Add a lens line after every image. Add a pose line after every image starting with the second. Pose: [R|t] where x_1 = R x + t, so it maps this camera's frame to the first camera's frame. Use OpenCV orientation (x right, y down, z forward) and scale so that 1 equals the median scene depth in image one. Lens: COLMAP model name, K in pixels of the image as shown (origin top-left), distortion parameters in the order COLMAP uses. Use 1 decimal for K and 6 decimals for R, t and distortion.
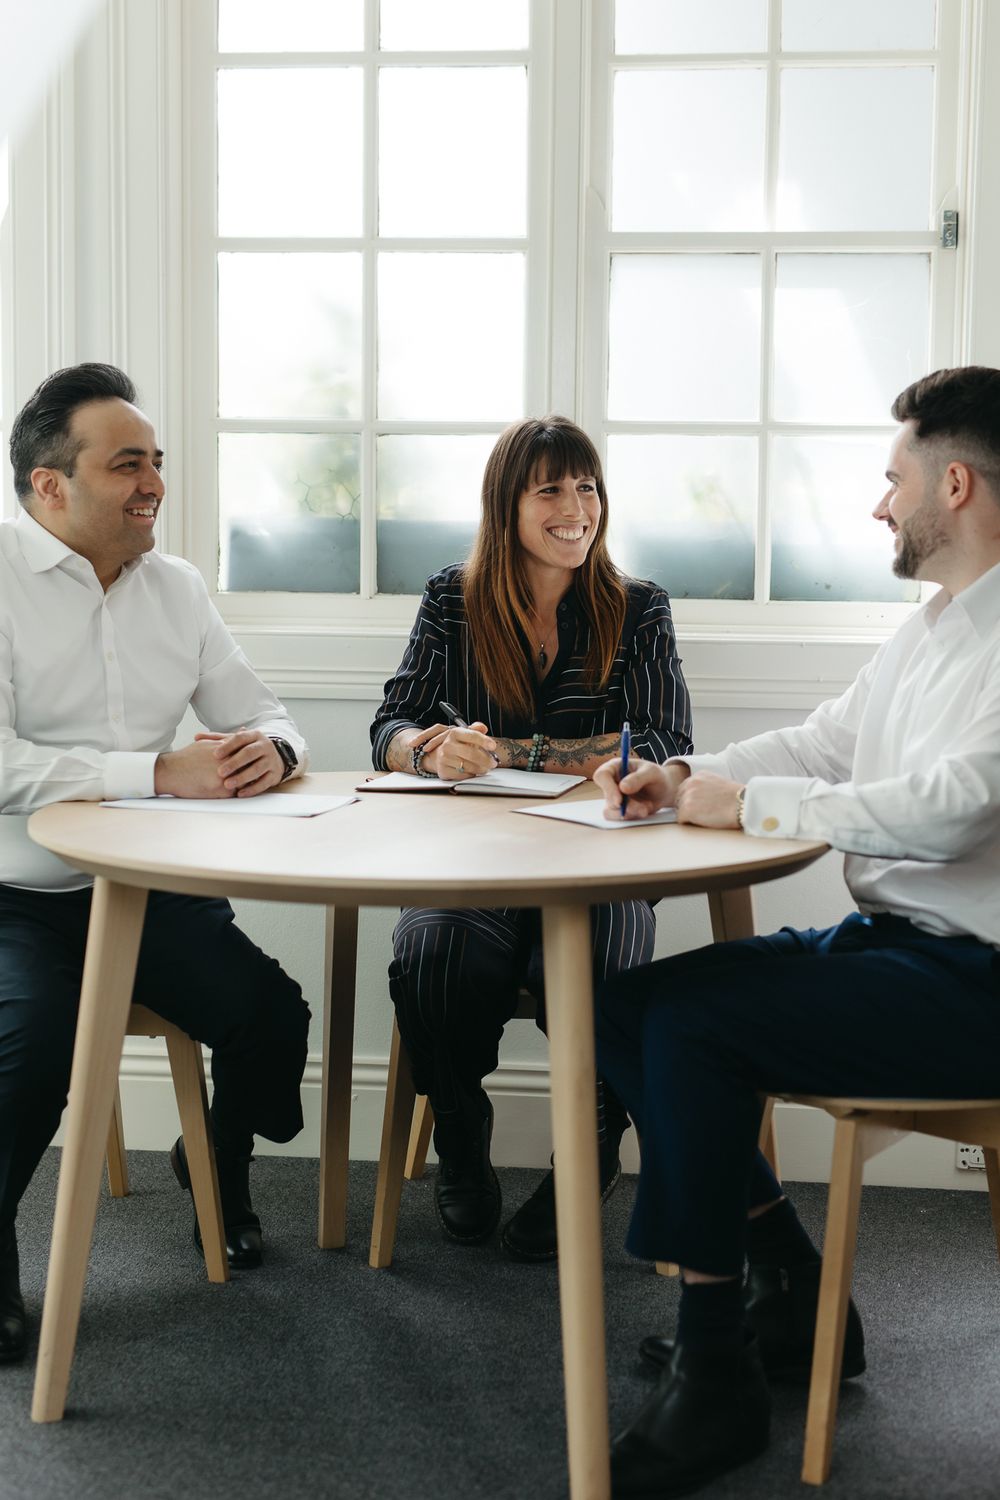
lens RADIAL K [[2208.1, 0, 500.0], [0, 2208.1, 750.0], [0, 0, 1]] dist [0.033920, 0.011106]
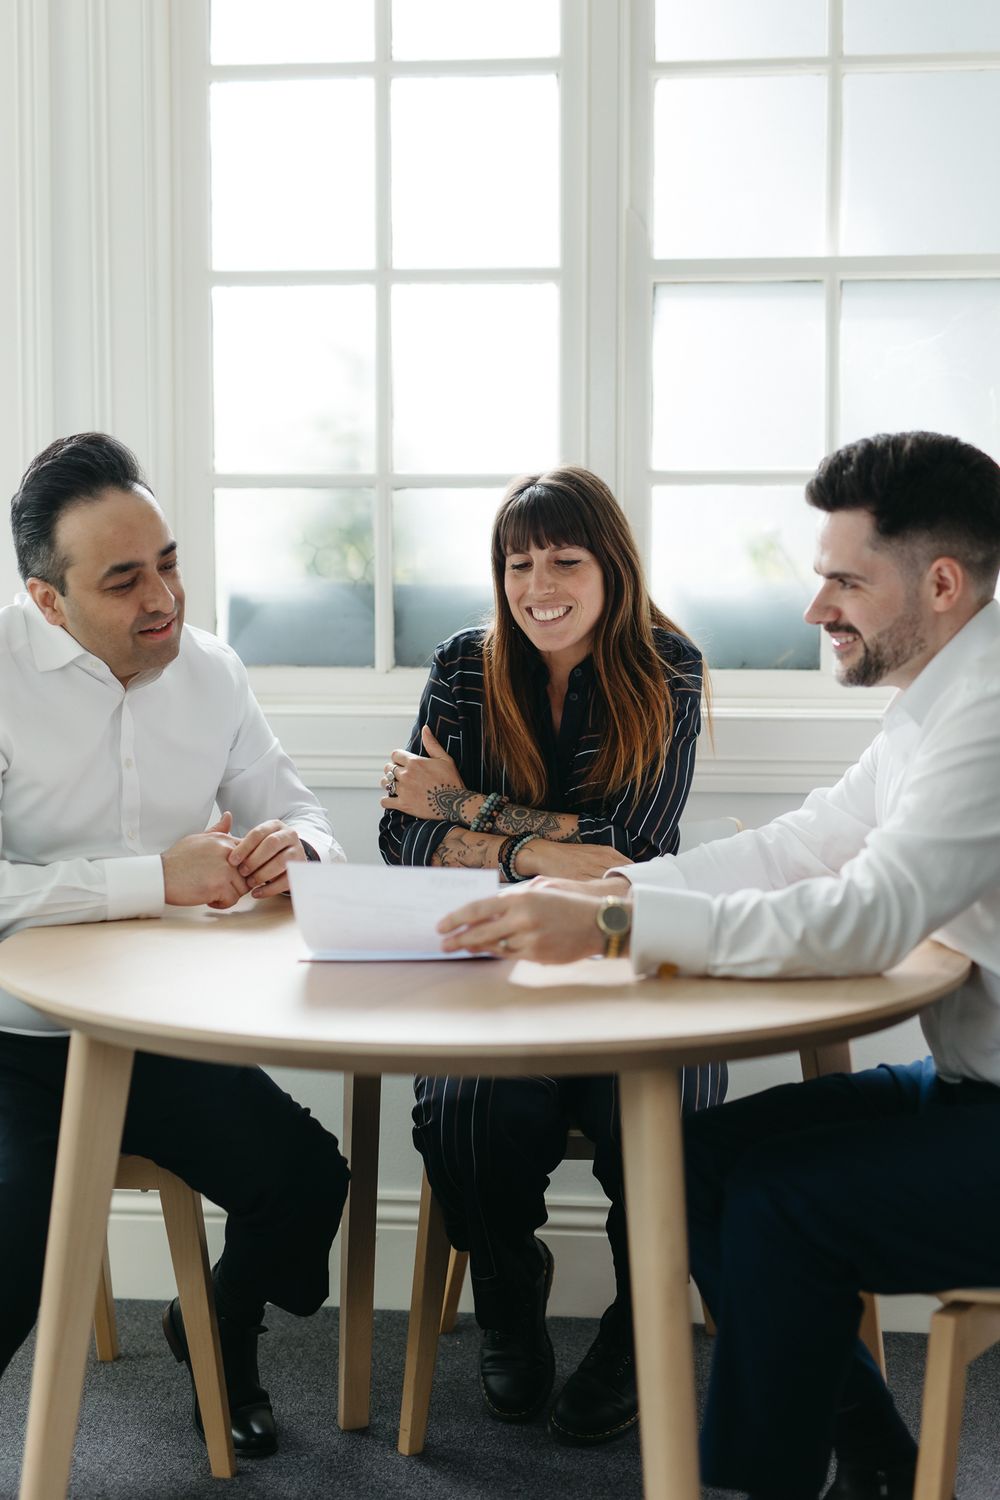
lens RADIAL K [[2208.1, 0, 500.0], [0, 2208.1, 750.0], [0, 0, 1]] dist [0.033920, 0.011106]
pose [[0.999928, -0.011722, 0.002659, -0.016936], [0.011778, 0.999681, -0.022349, -0.018334], [-0.002396, 0.022379, 0.999747, 0.119923]]
